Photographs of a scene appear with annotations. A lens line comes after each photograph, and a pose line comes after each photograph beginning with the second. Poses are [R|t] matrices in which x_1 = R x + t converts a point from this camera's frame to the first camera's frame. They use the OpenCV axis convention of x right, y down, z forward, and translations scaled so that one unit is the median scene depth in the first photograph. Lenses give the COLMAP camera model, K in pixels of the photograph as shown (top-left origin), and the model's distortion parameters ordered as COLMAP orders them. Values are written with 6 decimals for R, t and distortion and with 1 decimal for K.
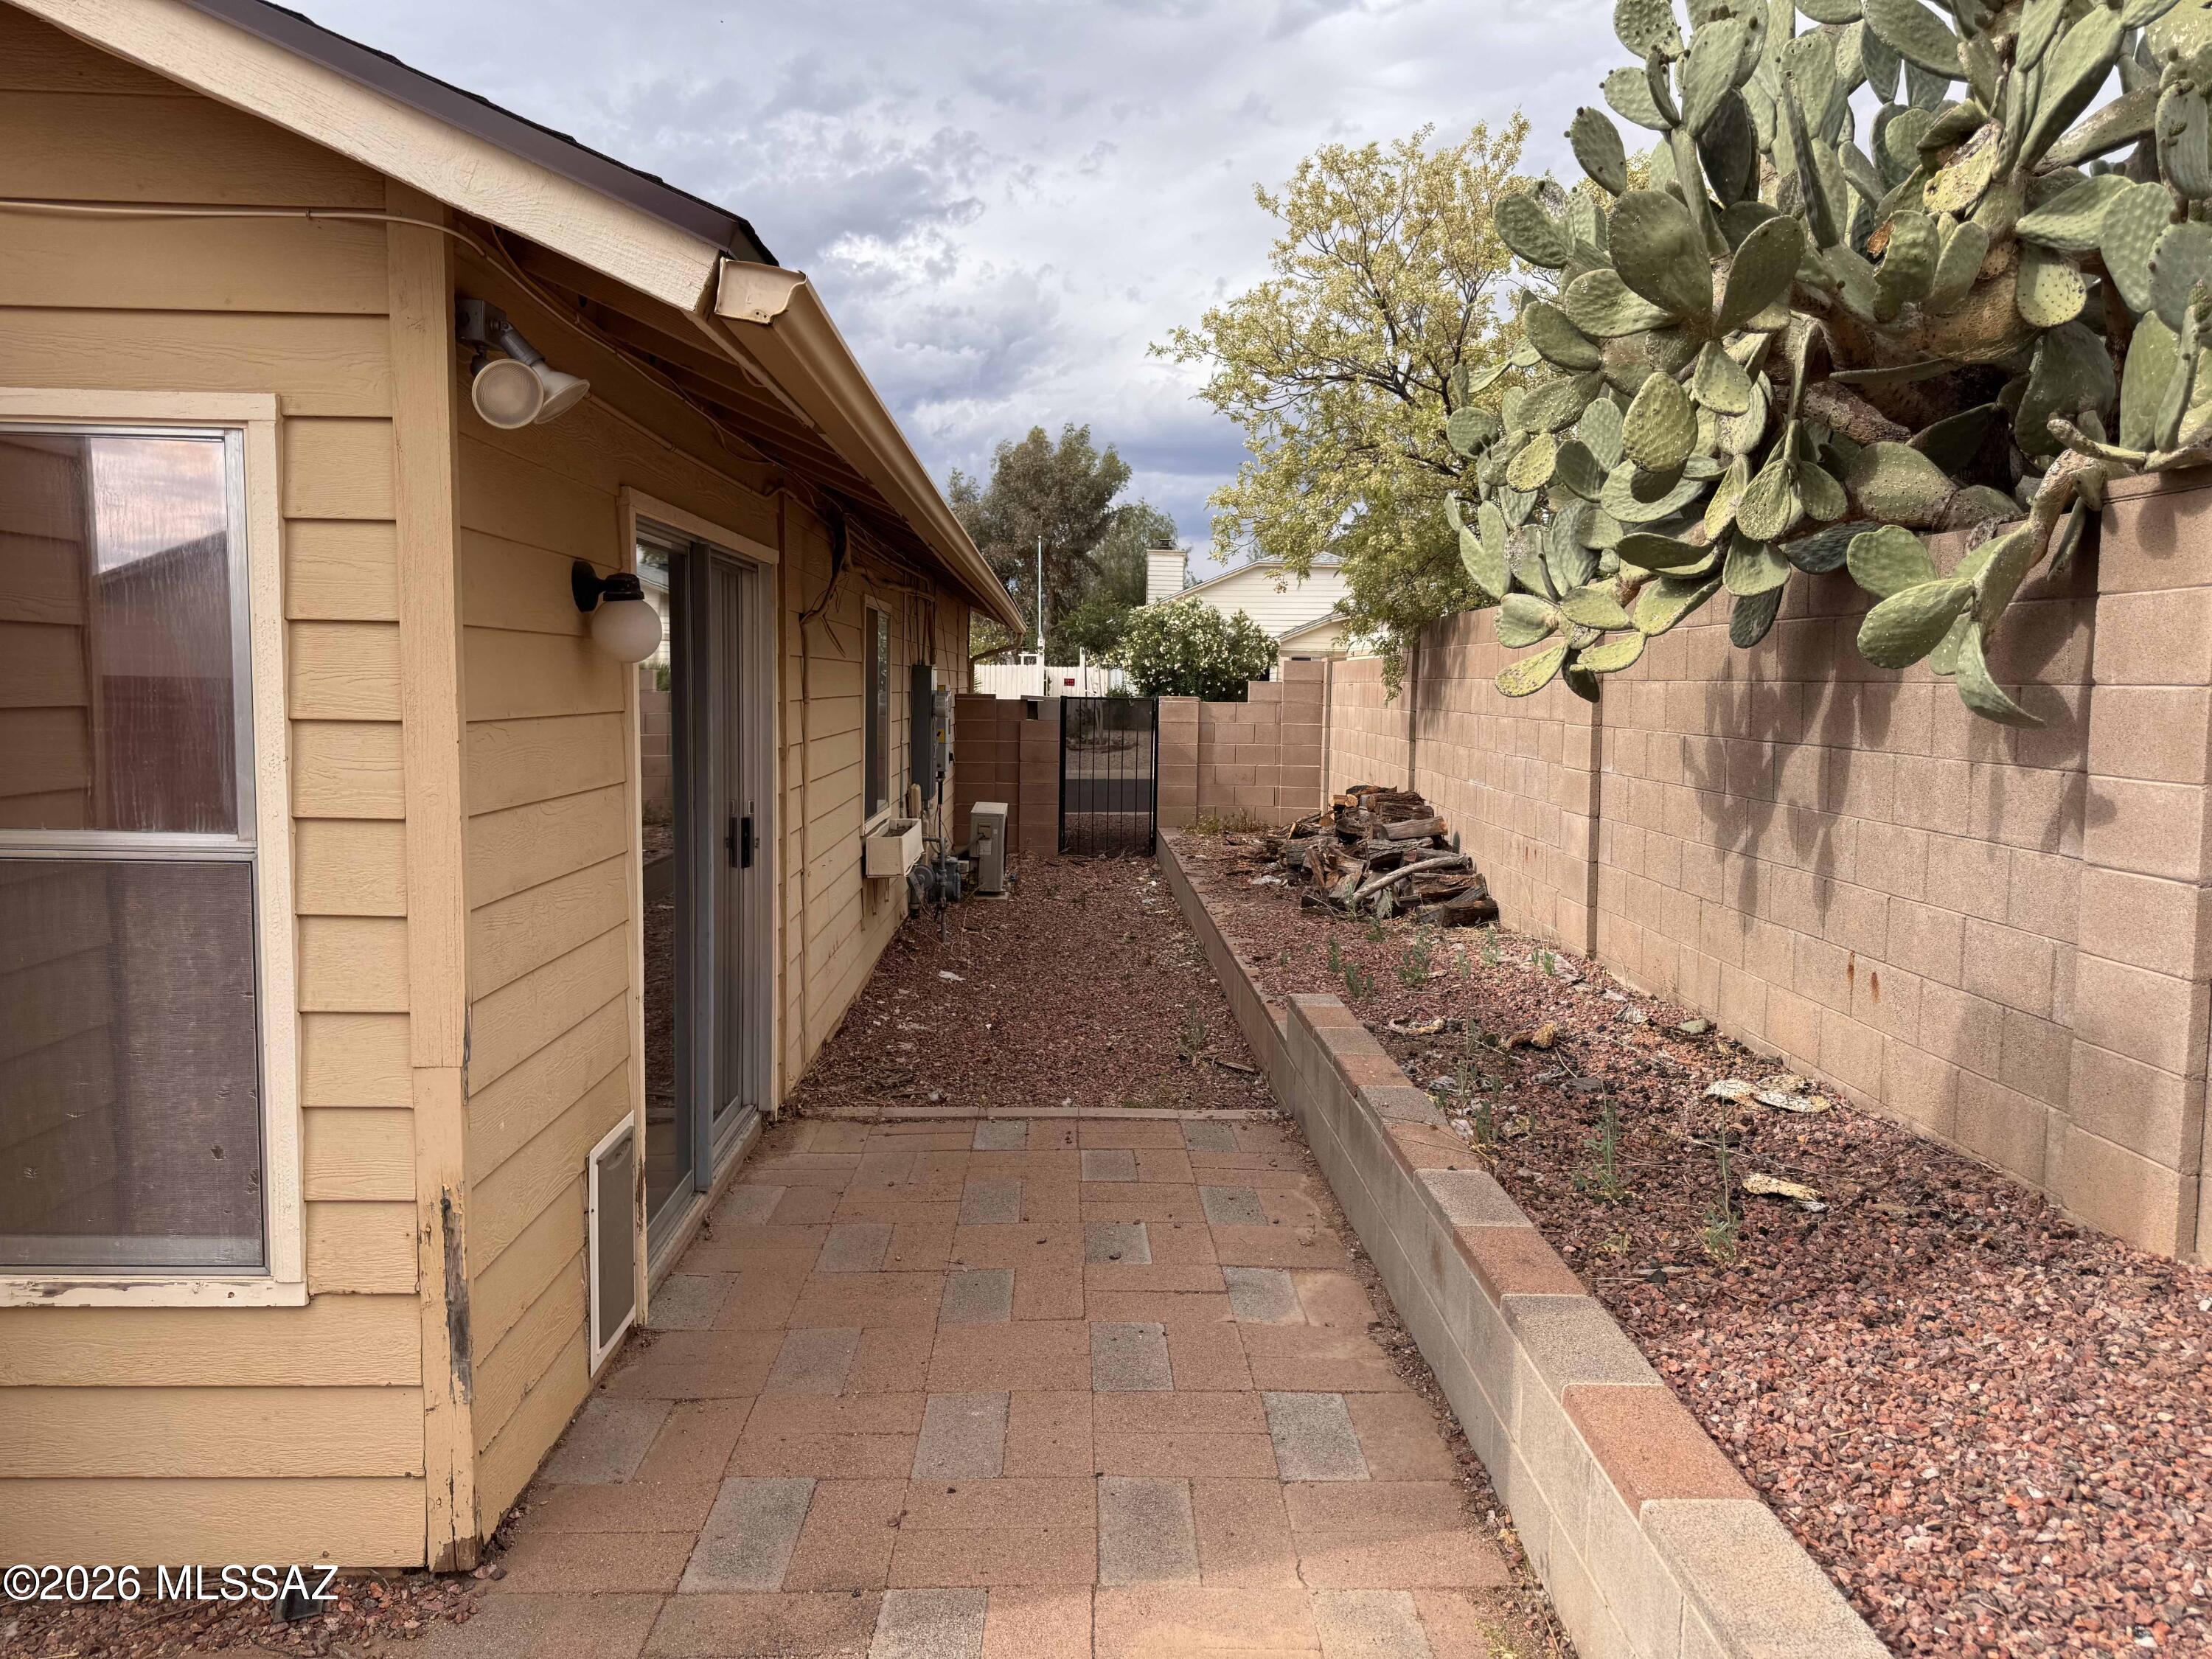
lens RADIAL K [[1577.8, 0, 1110.4], [0, 1577.8, 835.2], [0, 0, 1]] dist [0.006294, -0.003544]
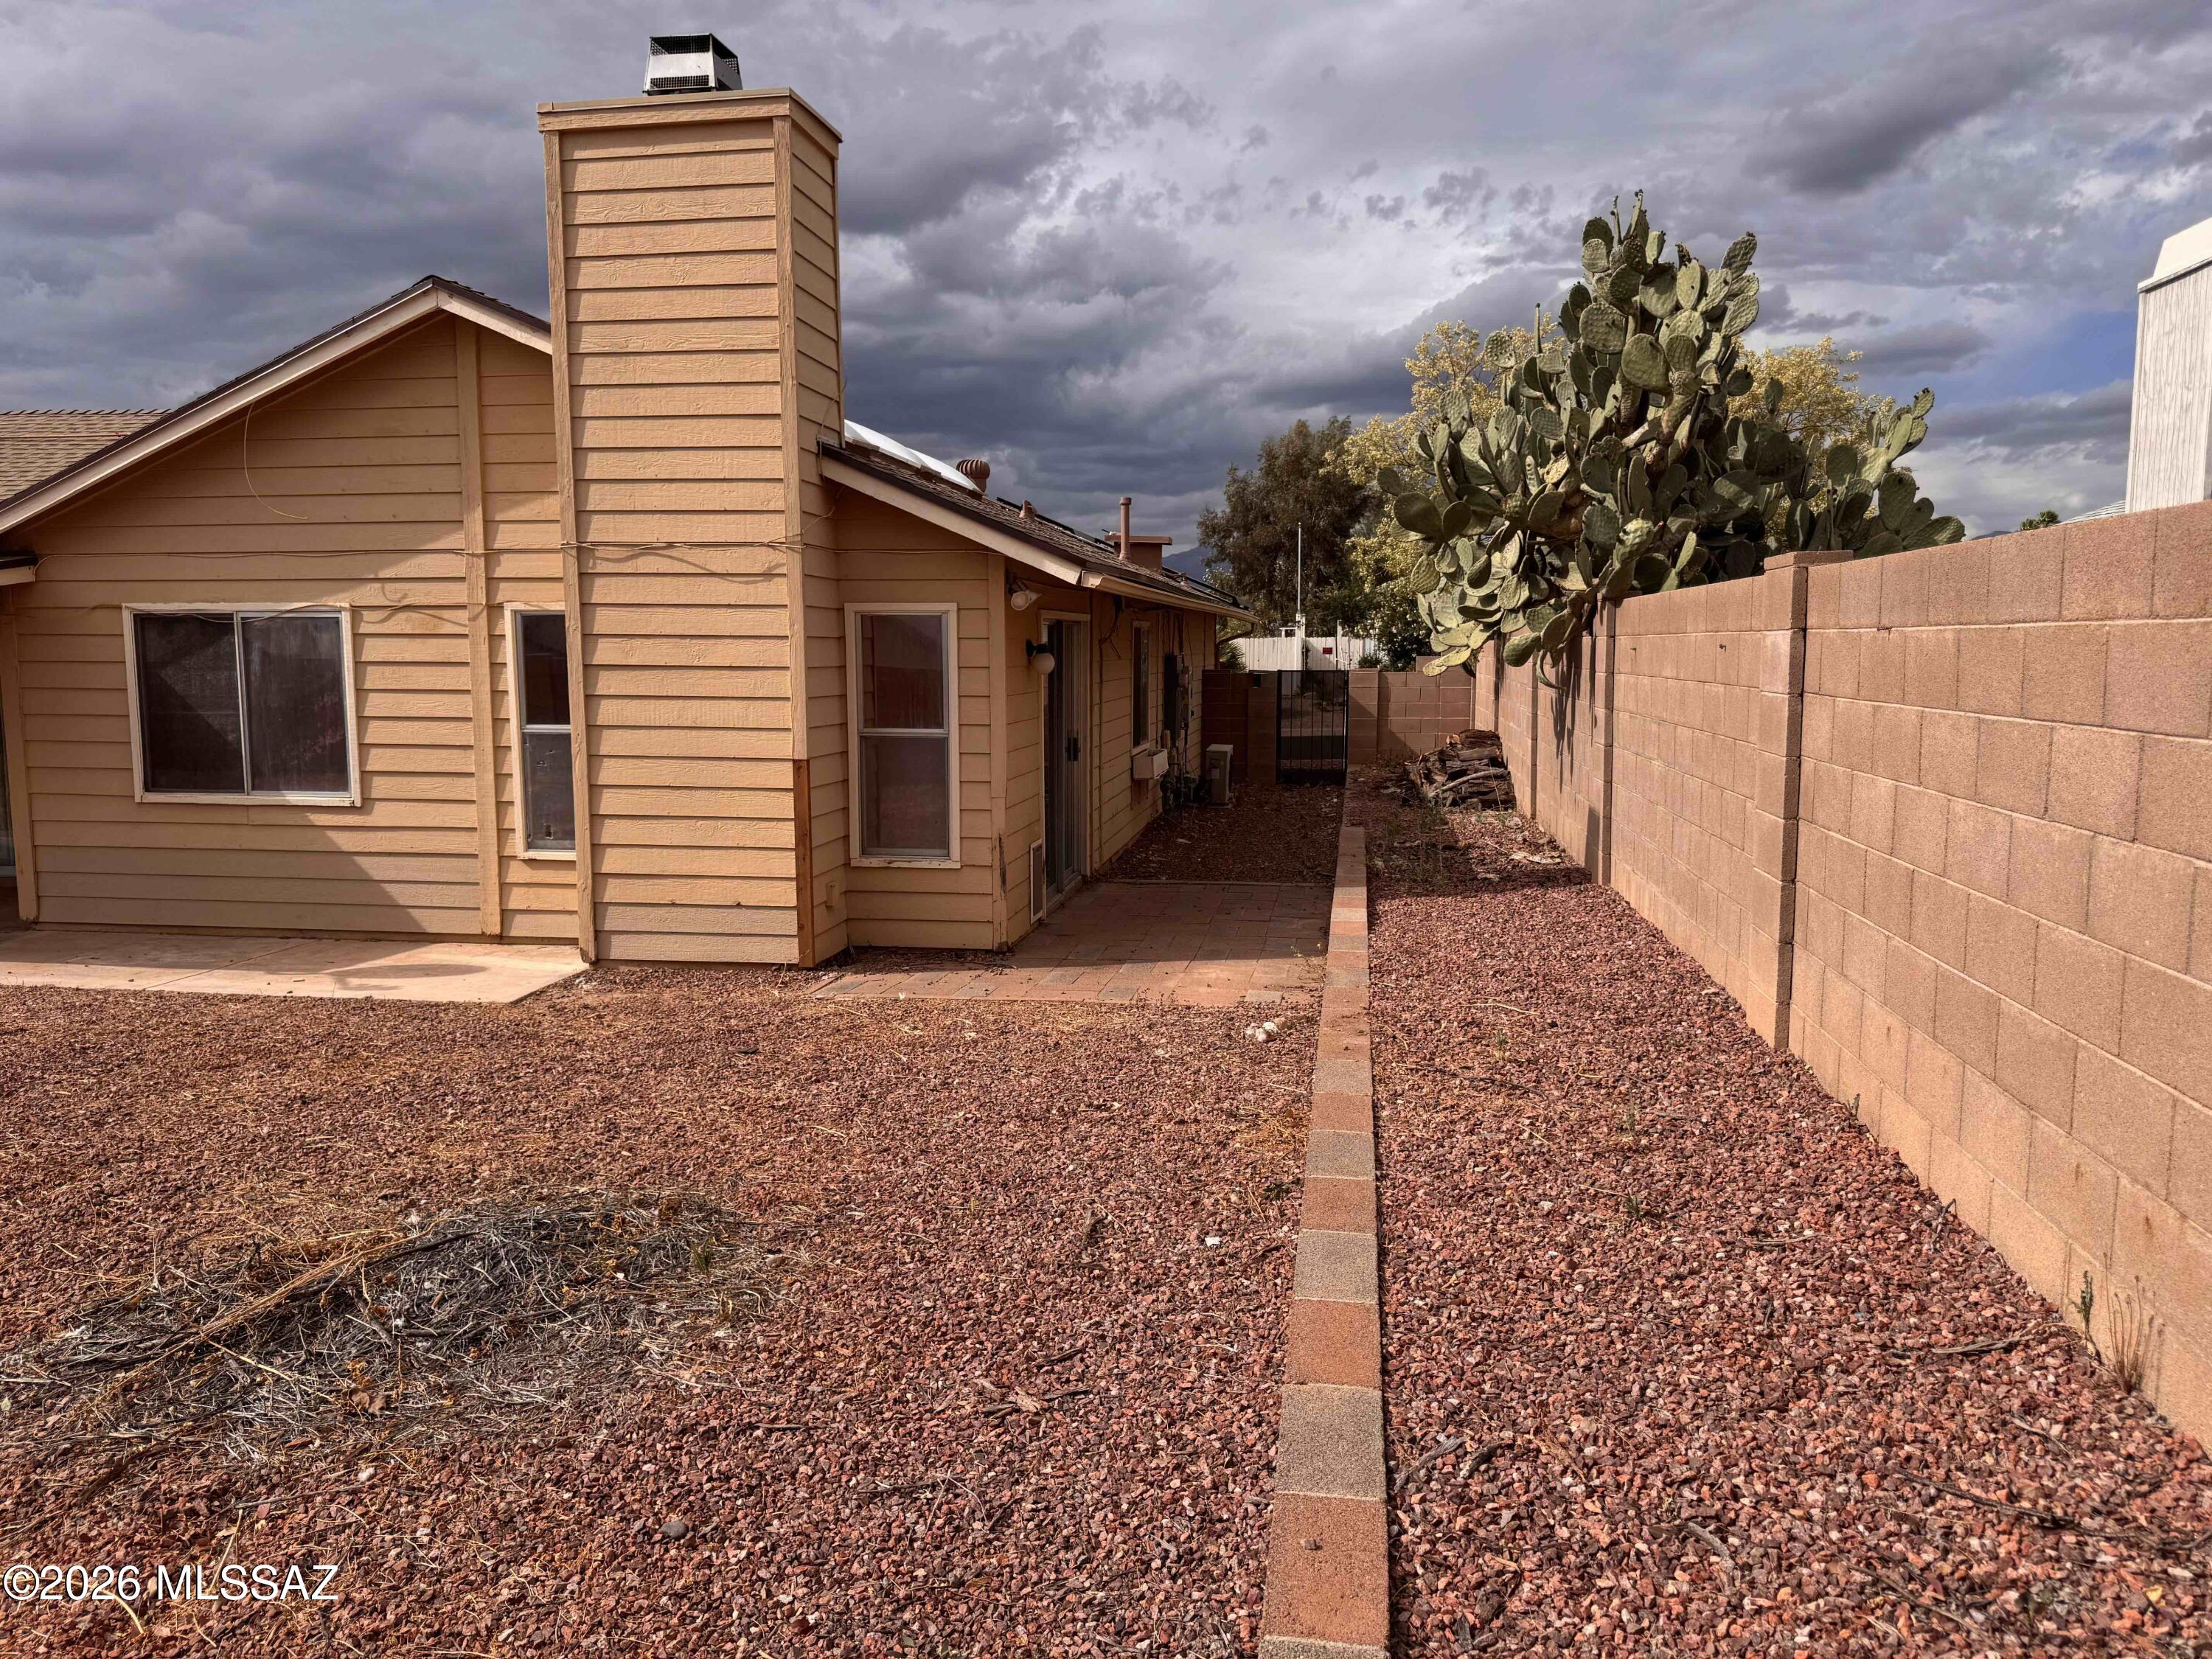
lens RADIAL K [[1577.8, 0, 1110.4], [0, 1577.8, 835.2], [0, 0, 1]] dist [0.006294, -0.003544]
pose [[0.983777, 0.001296, -0.179390, 0.145549], [0.002624, 0.999763, 0.021613, 0.053670], [0.179375, -0.021733, 0.983541, -0.796261]]
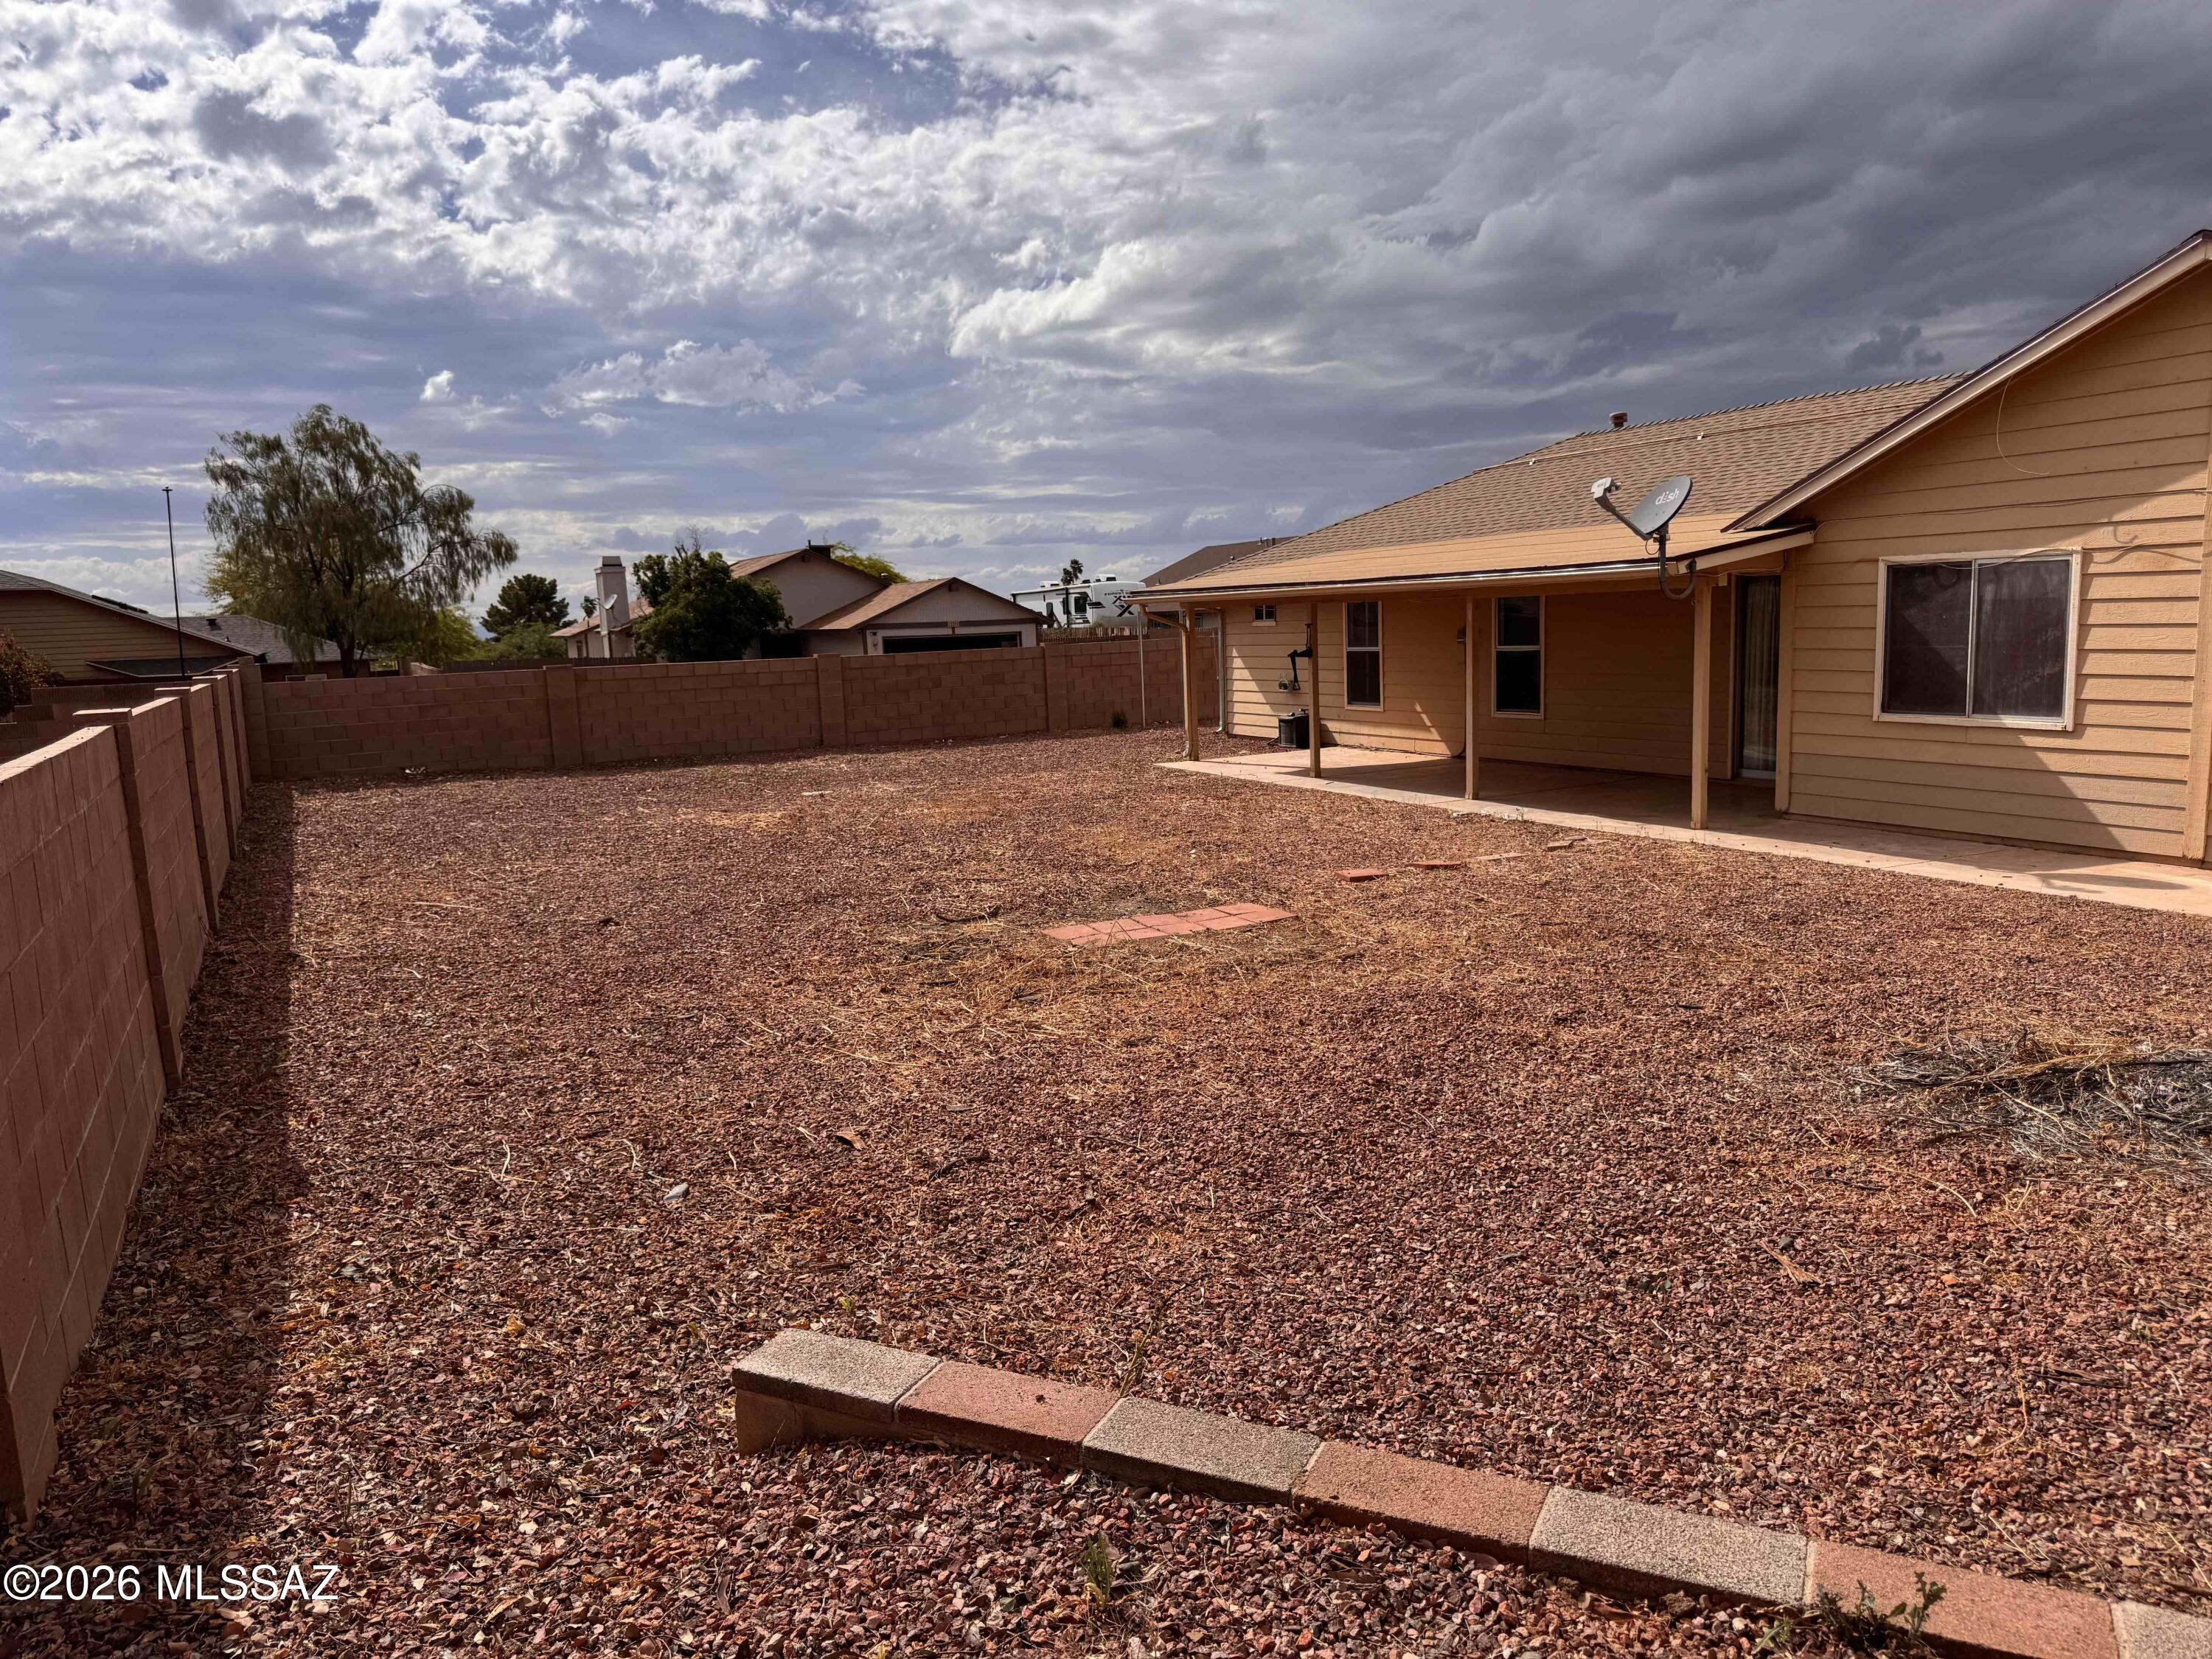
lens RADIAL K [[1577.8, 0, 1110.4], [0, 1577.8, 835.2], [0, 0, 1]] dist [0.006294, -0.003544]
pose [[0.421973, 0.090053, -0.902125, 0.300513], [-0.043454, 0.995920, 0.079091, 0.087928], [0.905566, 0.005827, 0.424164, -1.169747]]
